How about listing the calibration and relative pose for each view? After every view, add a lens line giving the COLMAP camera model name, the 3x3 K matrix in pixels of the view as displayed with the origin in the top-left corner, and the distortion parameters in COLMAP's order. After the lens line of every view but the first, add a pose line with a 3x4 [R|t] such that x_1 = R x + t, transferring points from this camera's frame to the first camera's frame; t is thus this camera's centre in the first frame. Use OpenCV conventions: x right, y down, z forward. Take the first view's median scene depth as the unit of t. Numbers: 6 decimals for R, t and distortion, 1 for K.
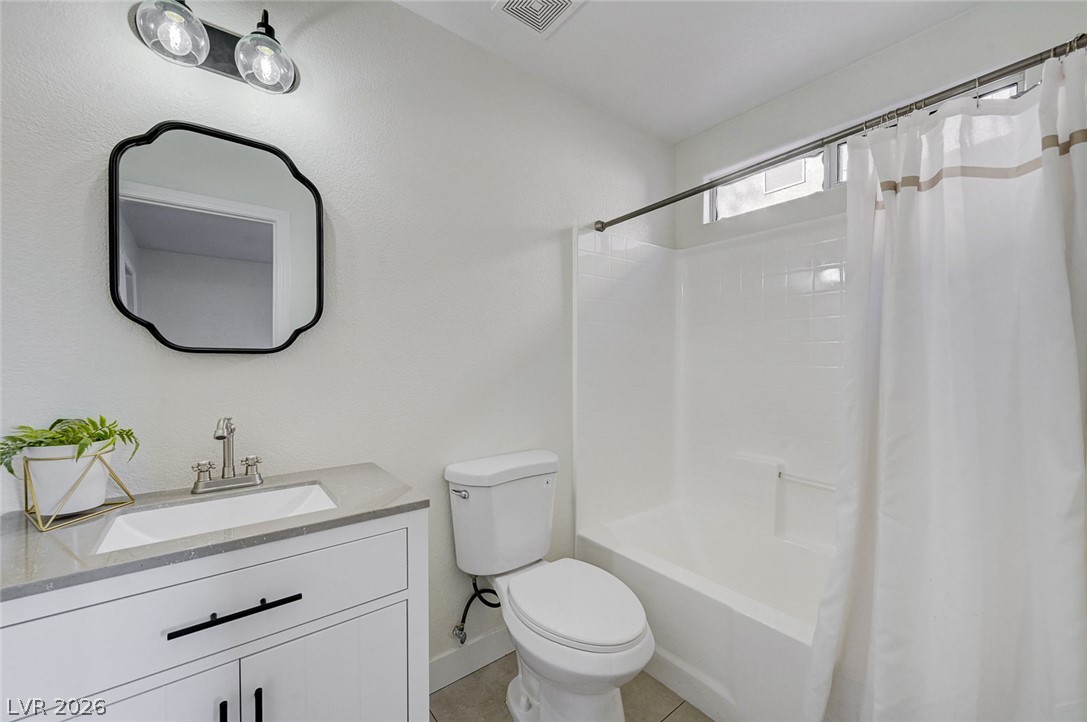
lens RADIAL K [[427.0, 0, 544.9], [0, 427.0, 364.9], [0, 0, 1]] dist [-0.002340, 0.000158]
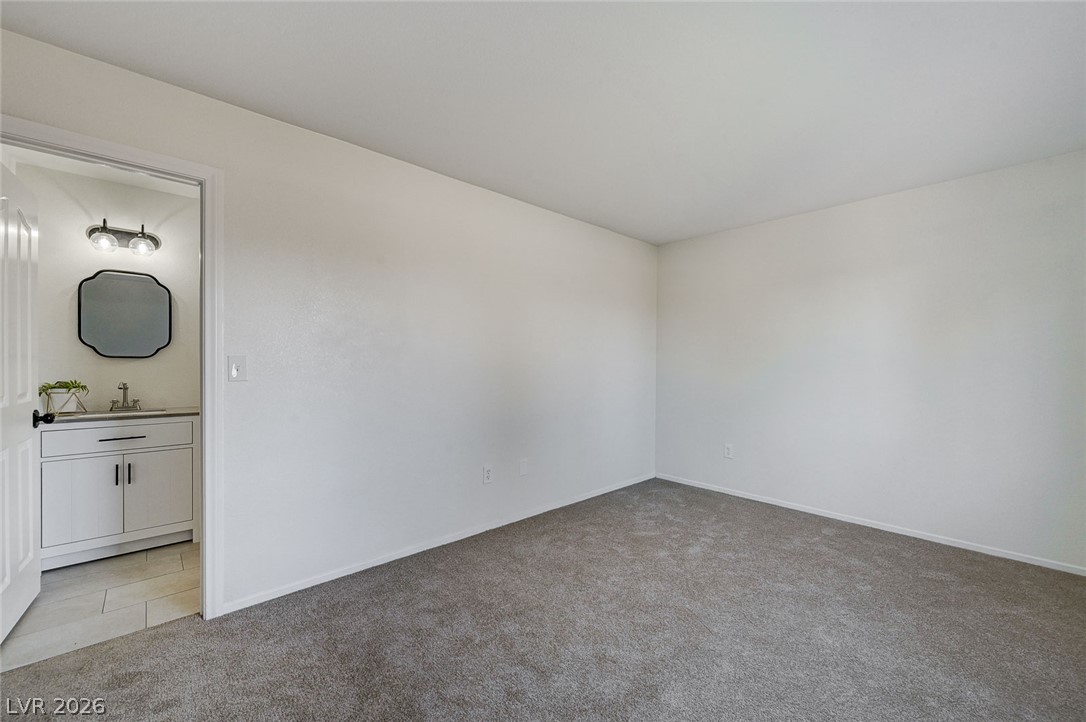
lens RADIAL K [[426.6, 0, 544.4], [0, 426.6, 364.9], [0, 0, 1]] dist [-0.002340, 0.000158]
pose [[0.996662, 0.011916, 0.080766, 1.713367], [-0.012129, 0.999924, 0.002142, -0.023746], [-0.080734, -0.003114, 0.996731, -1.928258]]
